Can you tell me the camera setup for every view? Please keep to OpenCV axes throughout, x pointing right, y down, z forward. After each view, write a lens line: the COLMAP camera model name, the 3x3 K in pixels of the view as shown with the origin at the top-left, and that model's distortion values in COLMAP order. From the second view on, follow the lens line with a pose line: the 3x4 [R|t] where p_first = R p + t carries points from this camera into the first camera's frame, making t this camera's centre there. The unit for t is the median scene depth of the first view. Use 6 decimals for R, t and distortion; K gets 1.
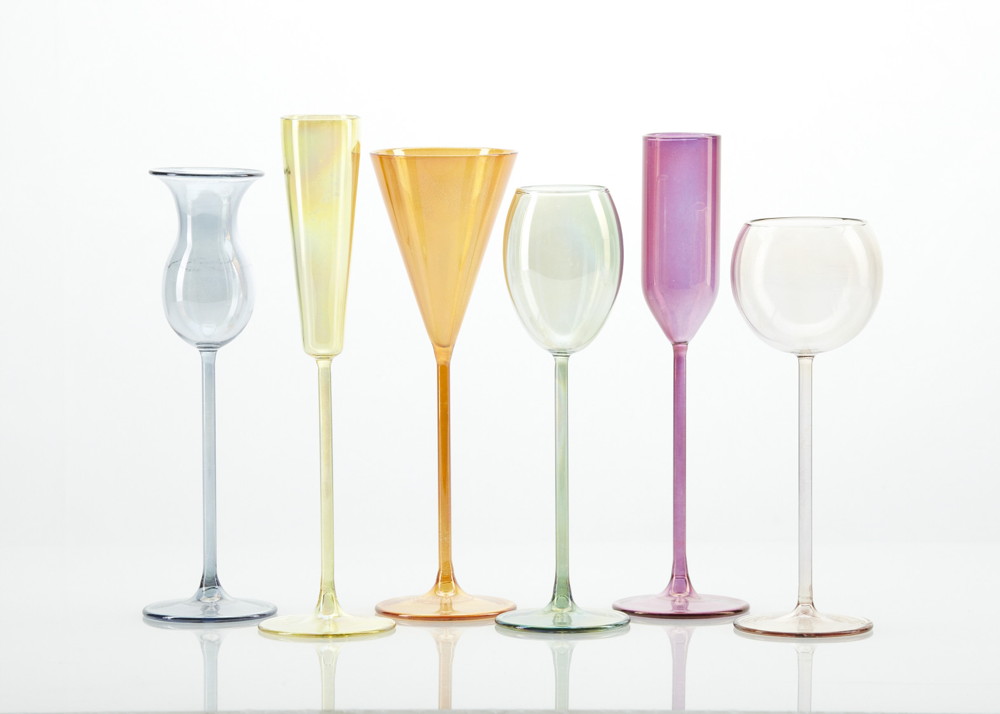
lens RADIAL K [[3893.3, 0, 501.3], [0, 3893.3, 360.6], [0, 0, 1]] dist [1.018526, 0.000000]
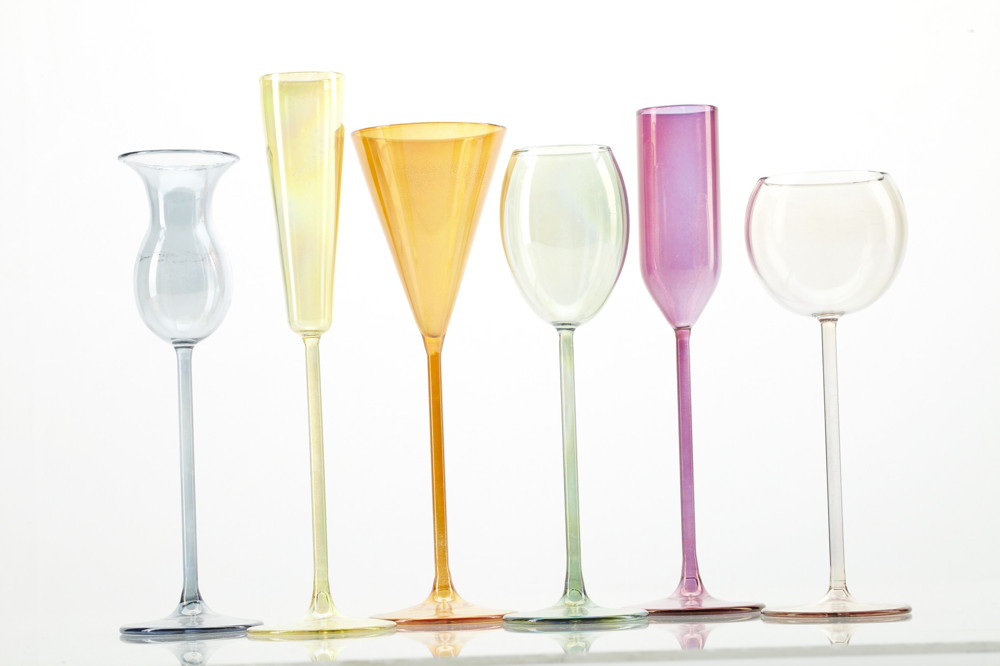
lens RADIAL K [[2999.4, 0, 499.7], [0, 2999.4, 330.2], [0, 0, 1]] dist [0.378340, 0.000000]
pose [[0.998821, -0.027264, 0.040163, -0.028399], [0.030836, 0.995356, -0.091190, 0.062230], [-0.037490, 0.092321, 0.995023, 0.280045]]
